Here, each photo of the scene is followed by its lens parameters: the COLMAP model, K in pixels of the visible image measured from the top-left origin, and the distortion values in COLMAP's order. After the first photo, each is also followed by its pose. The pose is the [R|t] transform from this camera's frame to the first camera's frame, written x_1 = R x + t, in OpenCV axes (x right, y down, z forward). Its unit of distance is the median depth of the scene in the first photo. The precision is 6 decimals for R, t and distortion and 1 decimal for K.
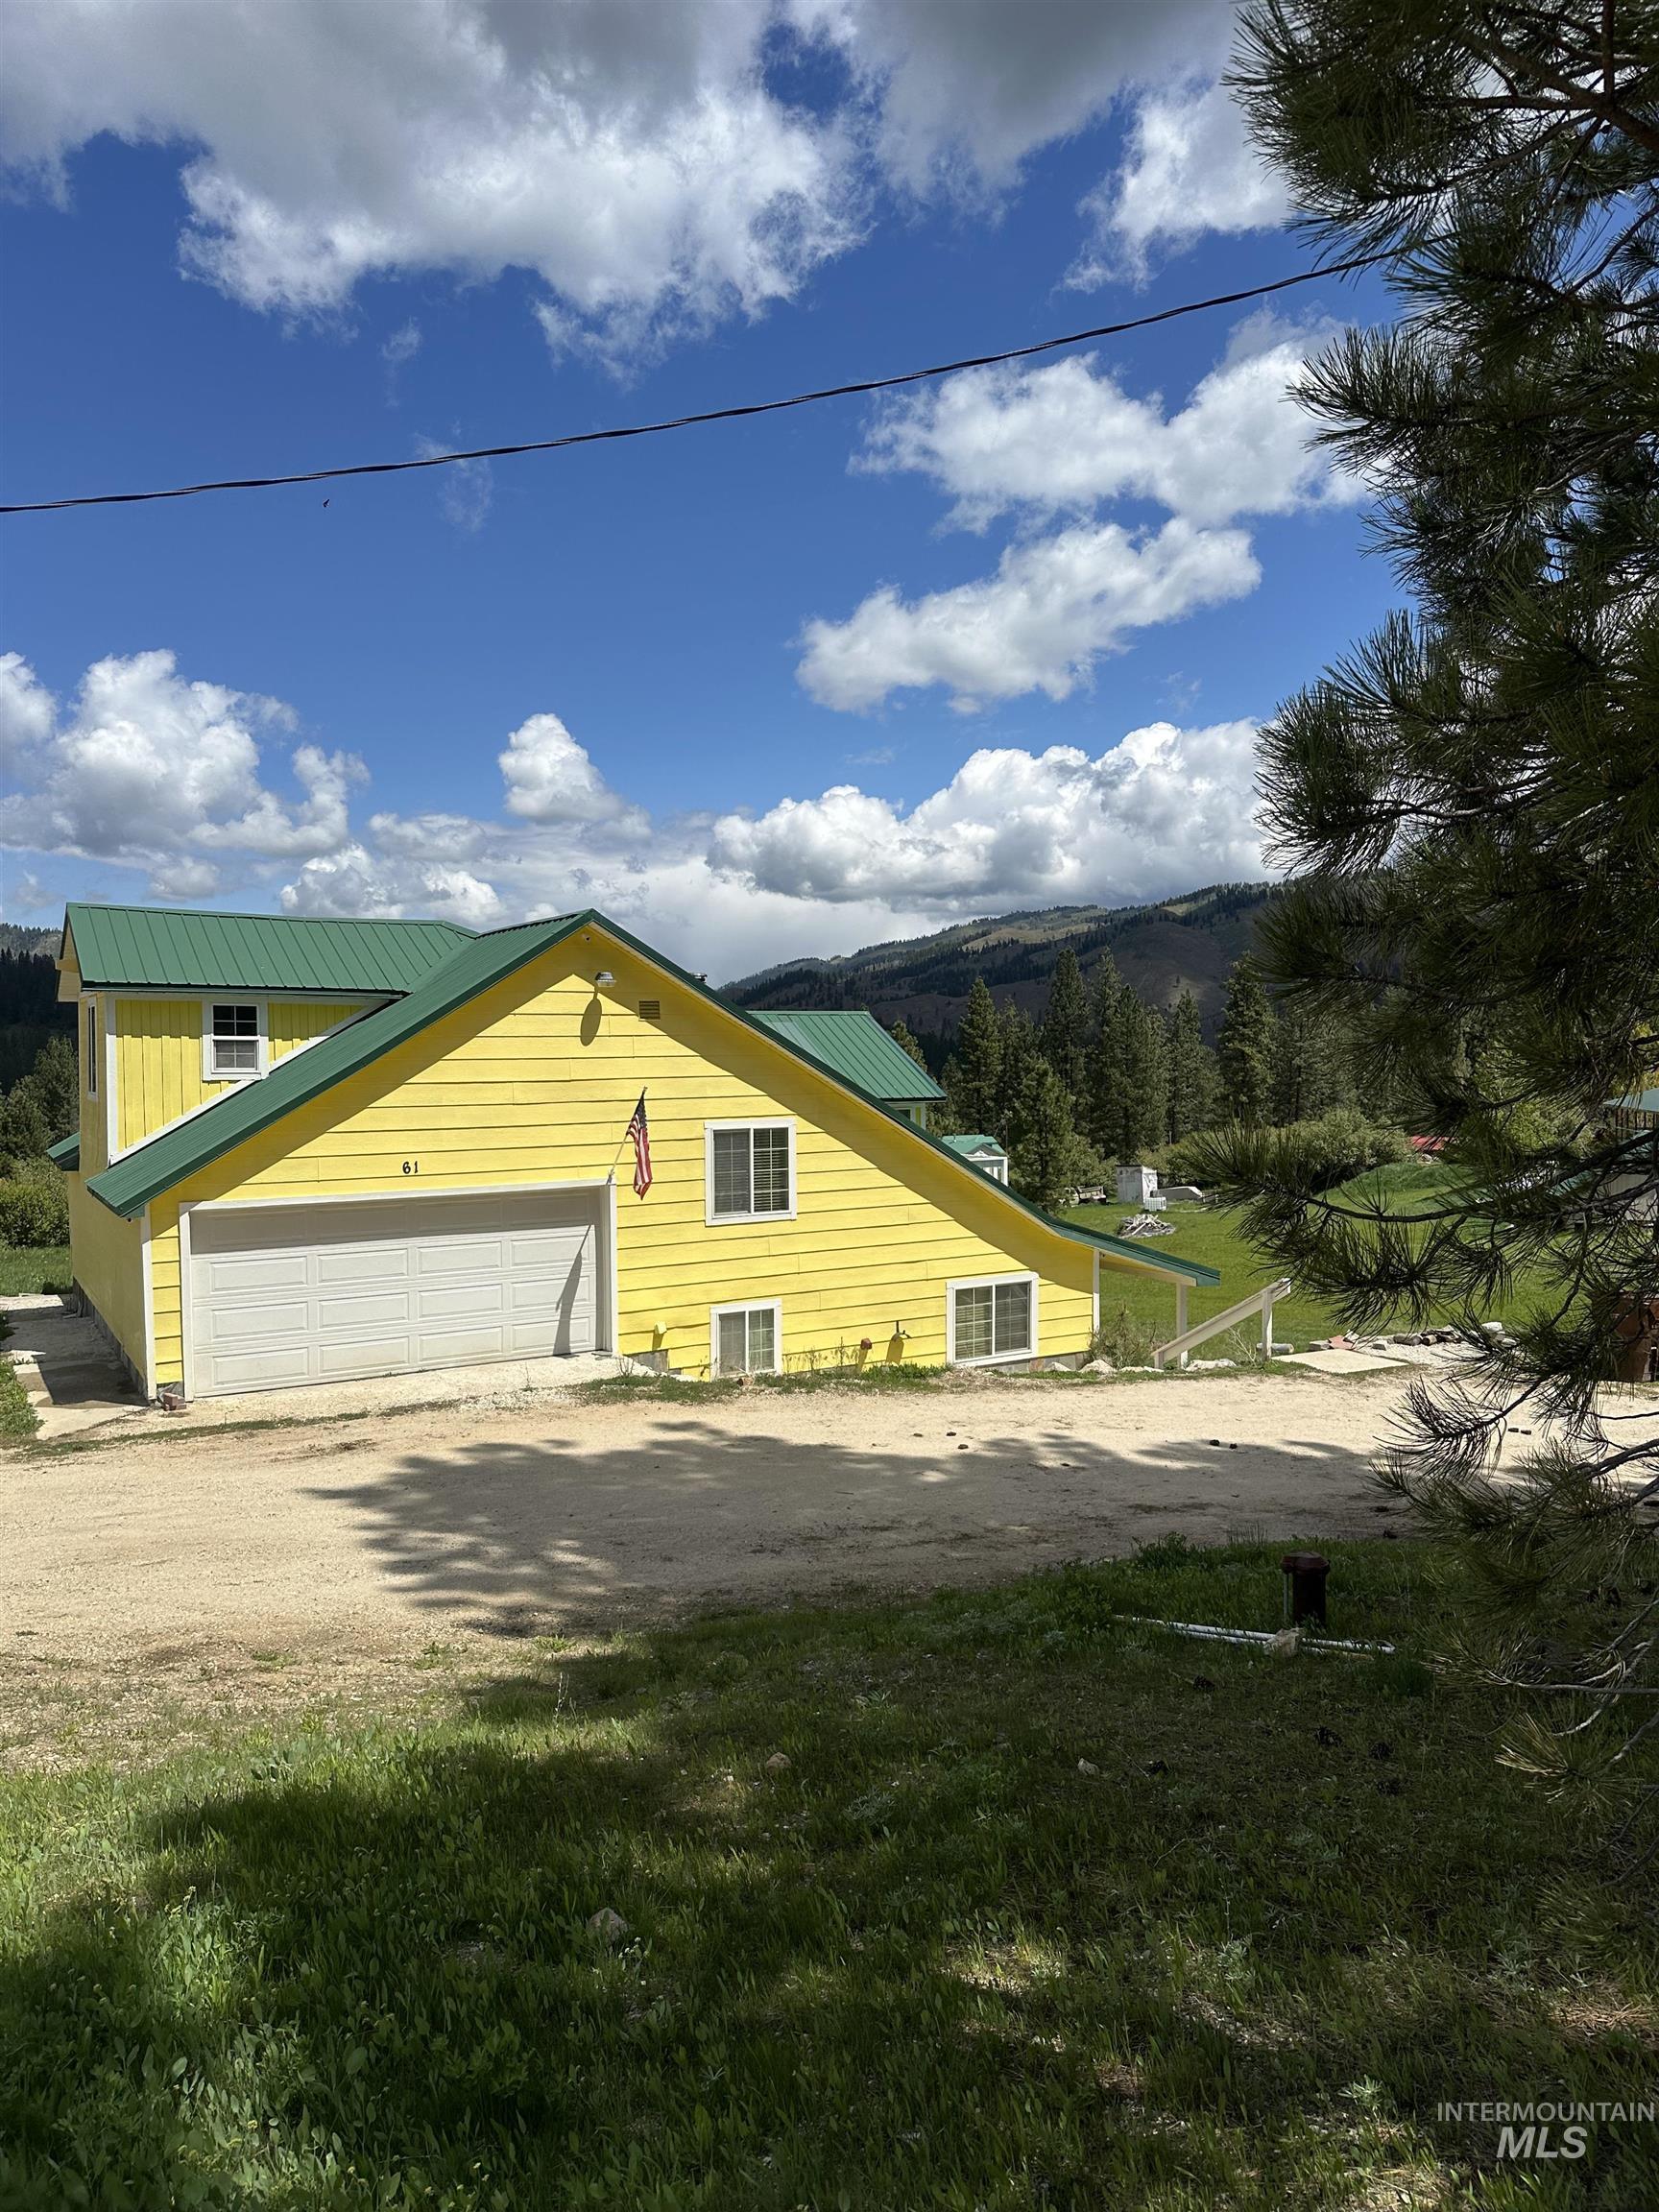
lens RADIAL K [[1522.8, 0, 831.0], [0, 1522.8, 1117.9], [0, 0, 1]] dist [0.176431, -0.311719]
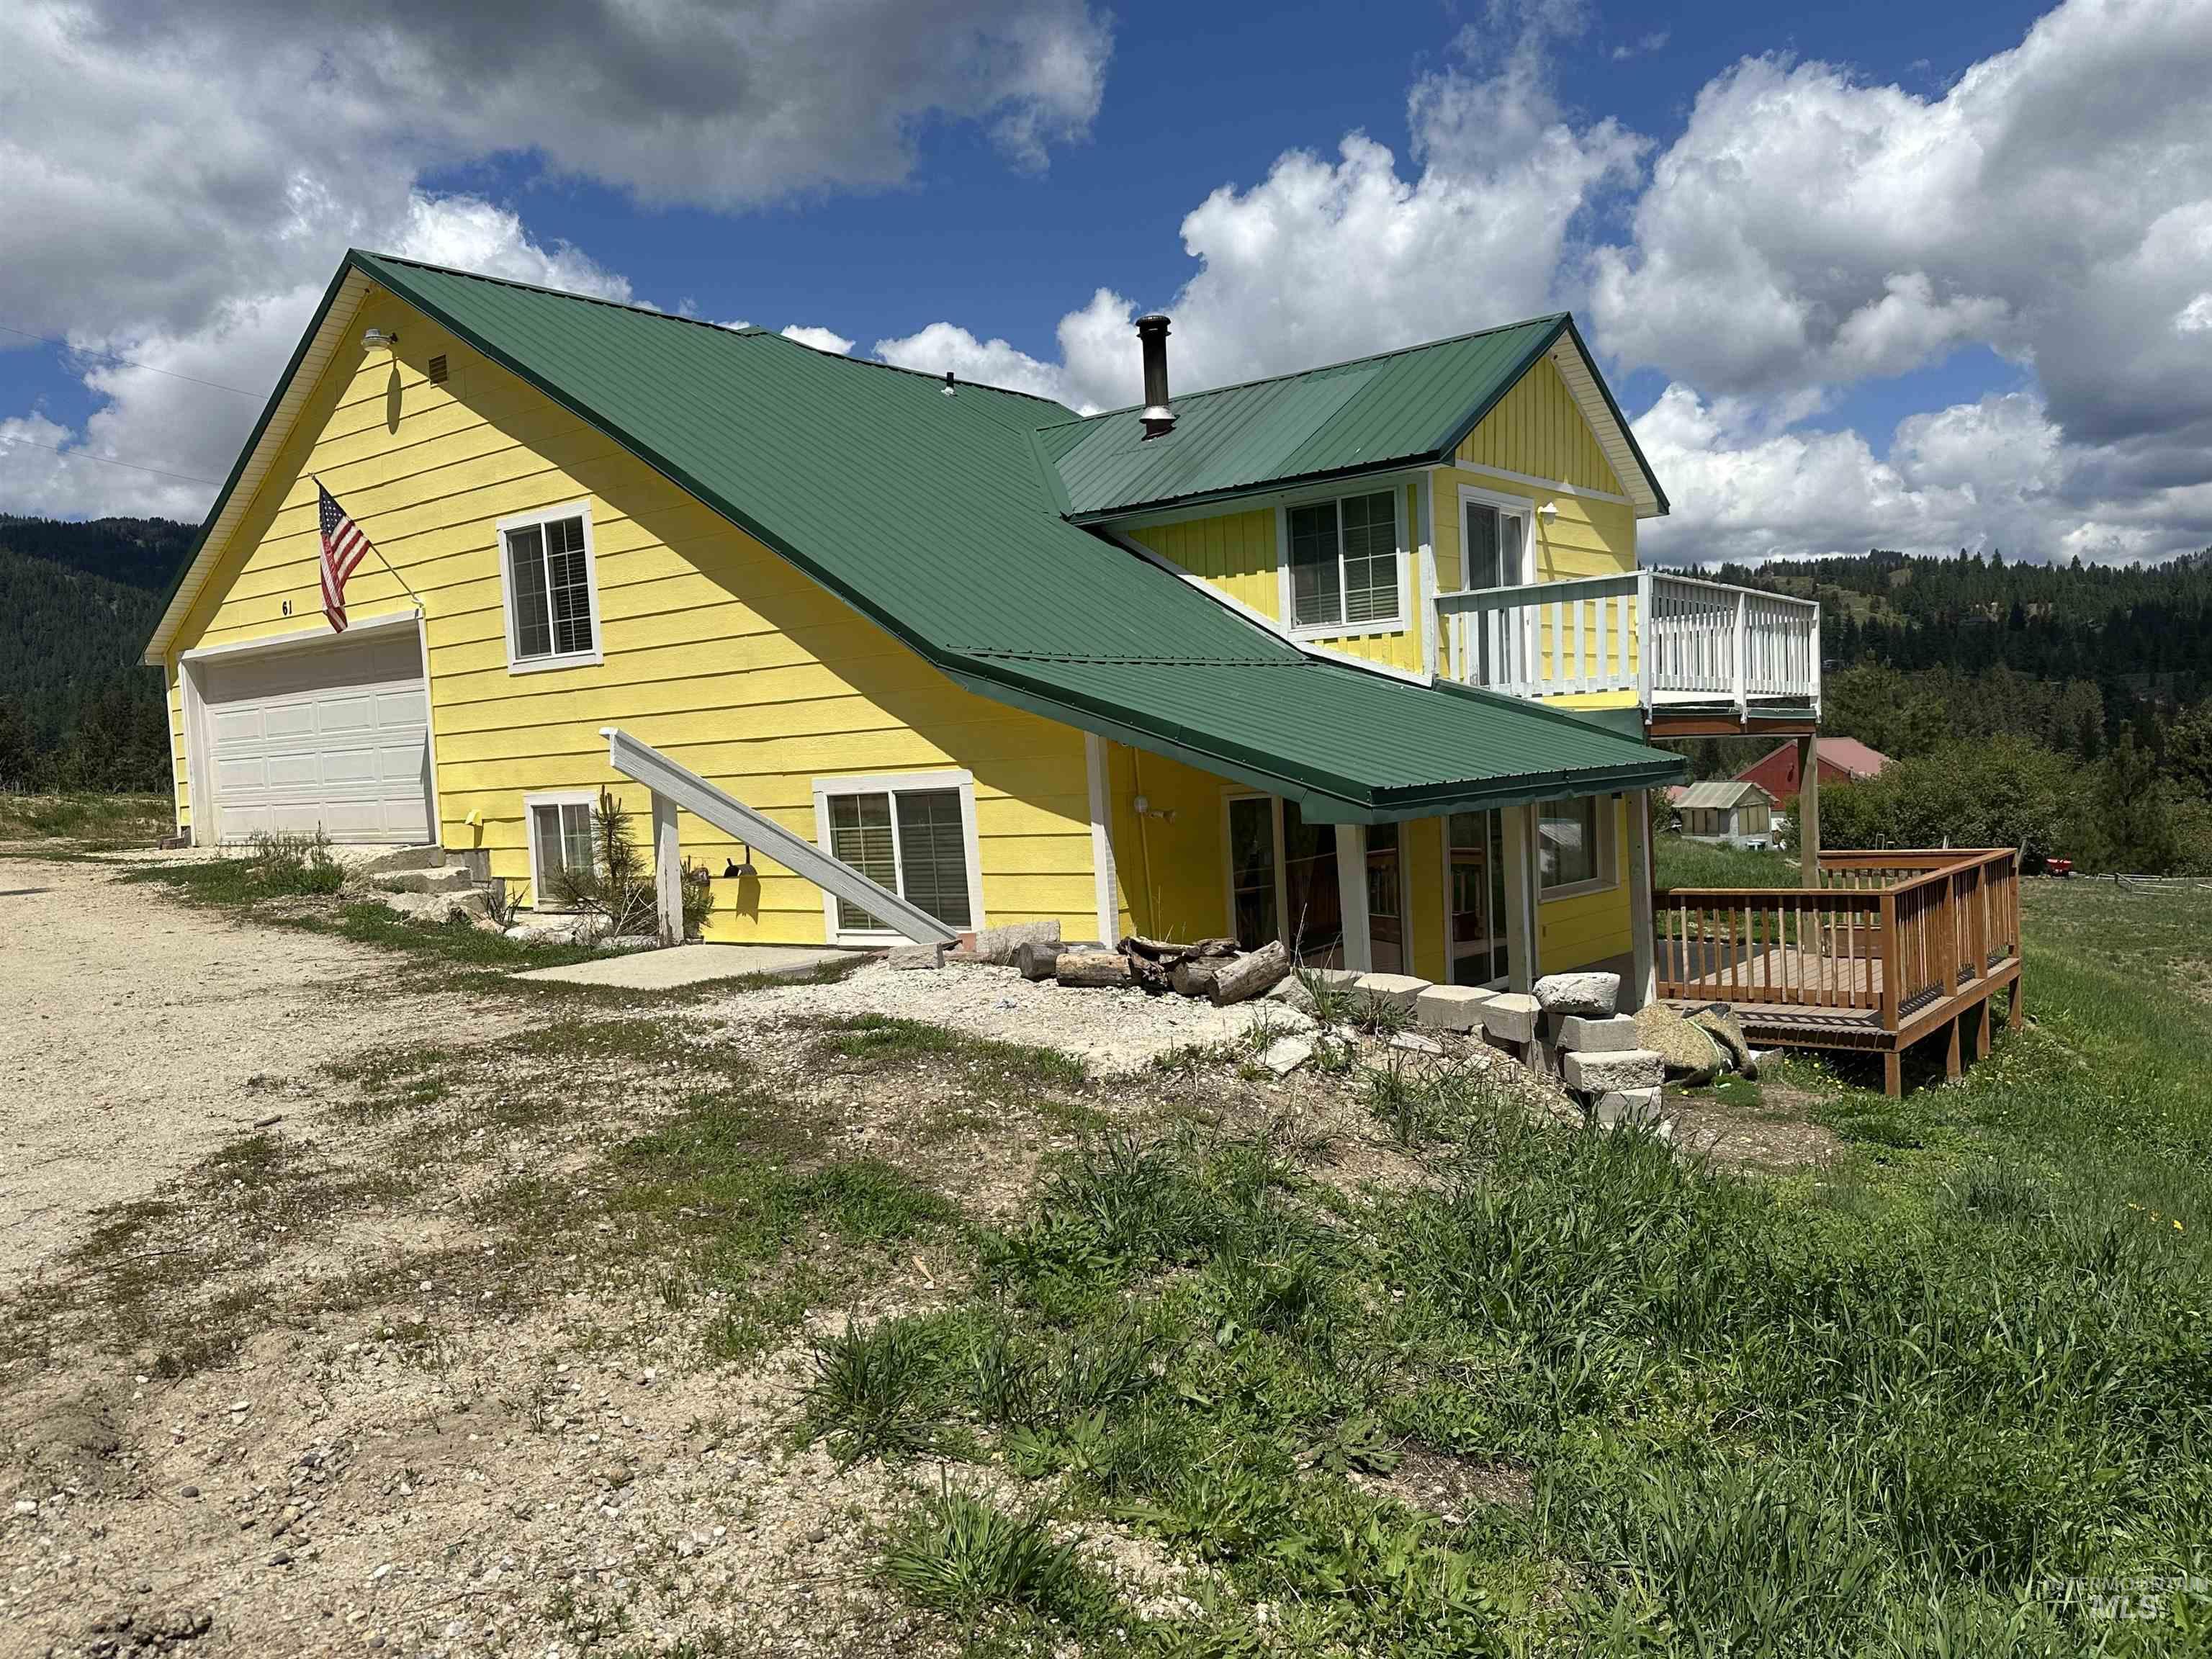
lens RADIAL K [[1668.6, 0, 1100.3], [0, 1668.6, 844.5], [0, 0, 1]] dist [0.194723, -0.403135]
pose [[0.360782, 0.036084, -0.931952, 0.721216], [0.007695, 0.999102, 0.041663, 0.116454], [0.932618, -0.022203, 0.360181, 0.967242]]
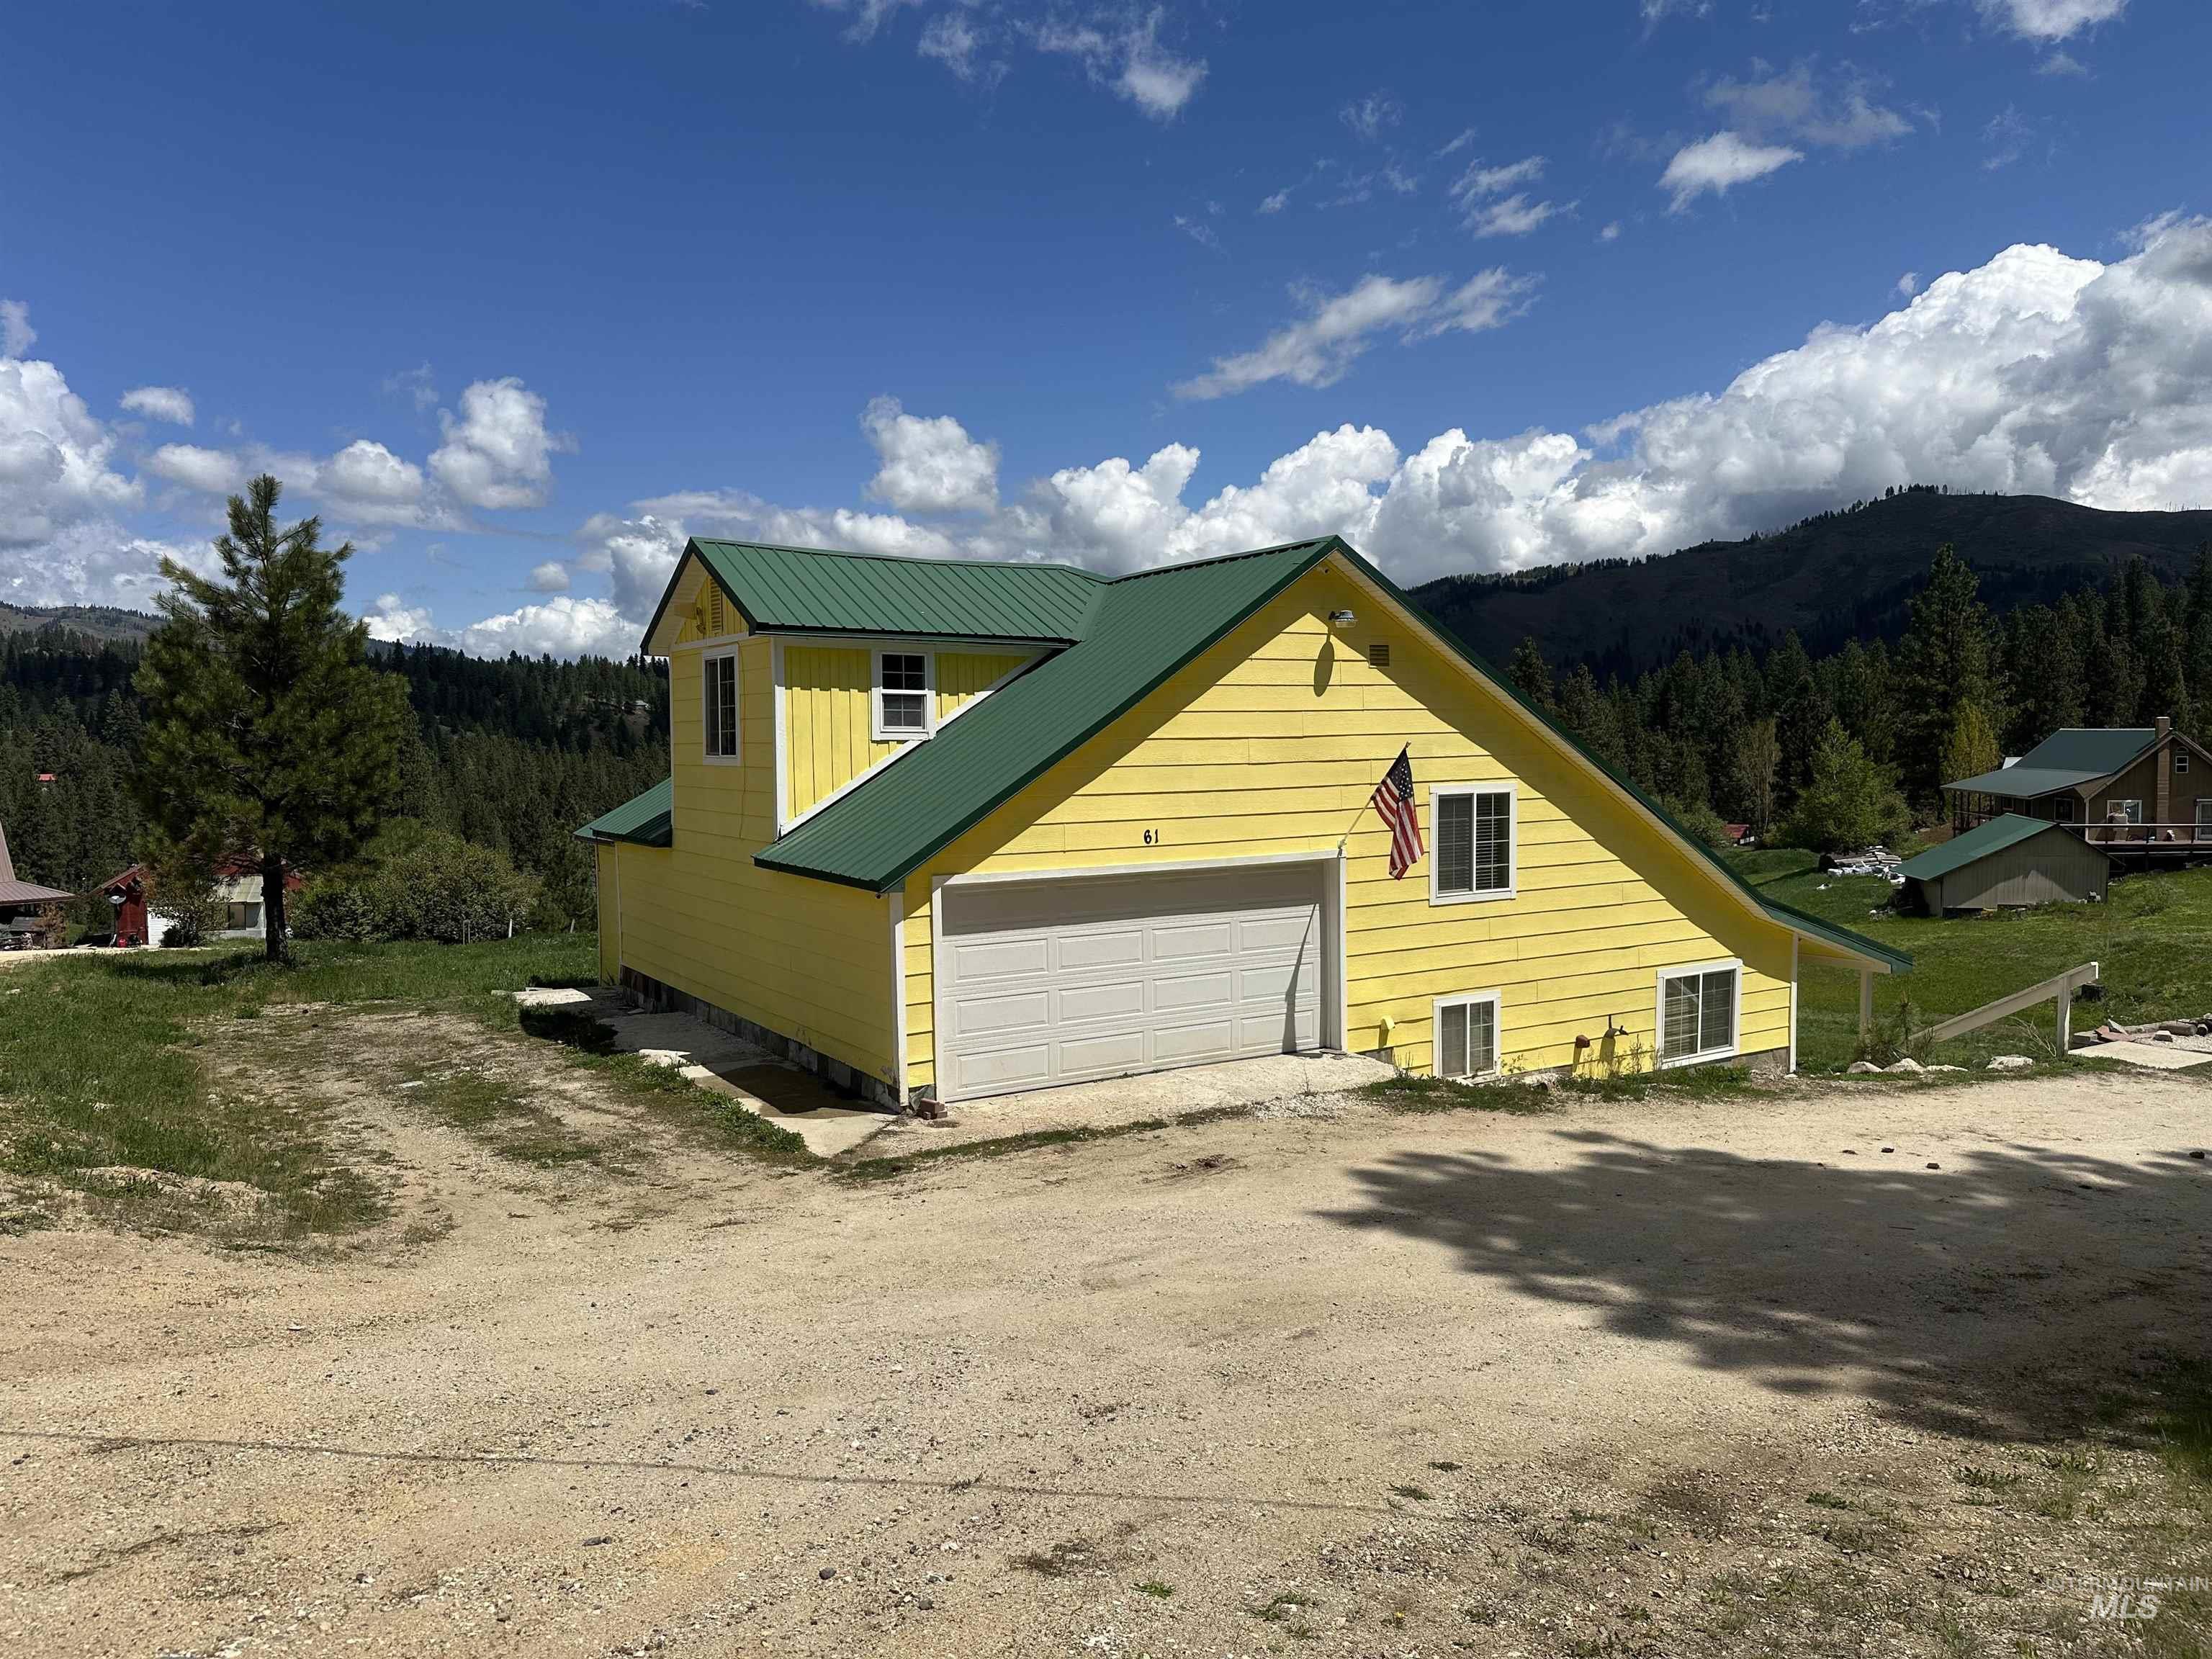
lens RADIAL K [[1522.8, 0, 1080.1], [0, 1522.8, 834.2], [0, 0, 1]] dist [0.176431, -0.311719]
pose [[0.999898, -0.004123, 0.013706, -0.291461], [0.003885, 0.999842, 0.017352, 0.014148], [-0.013776, -0.017297, 0.999755, 0.130812]]
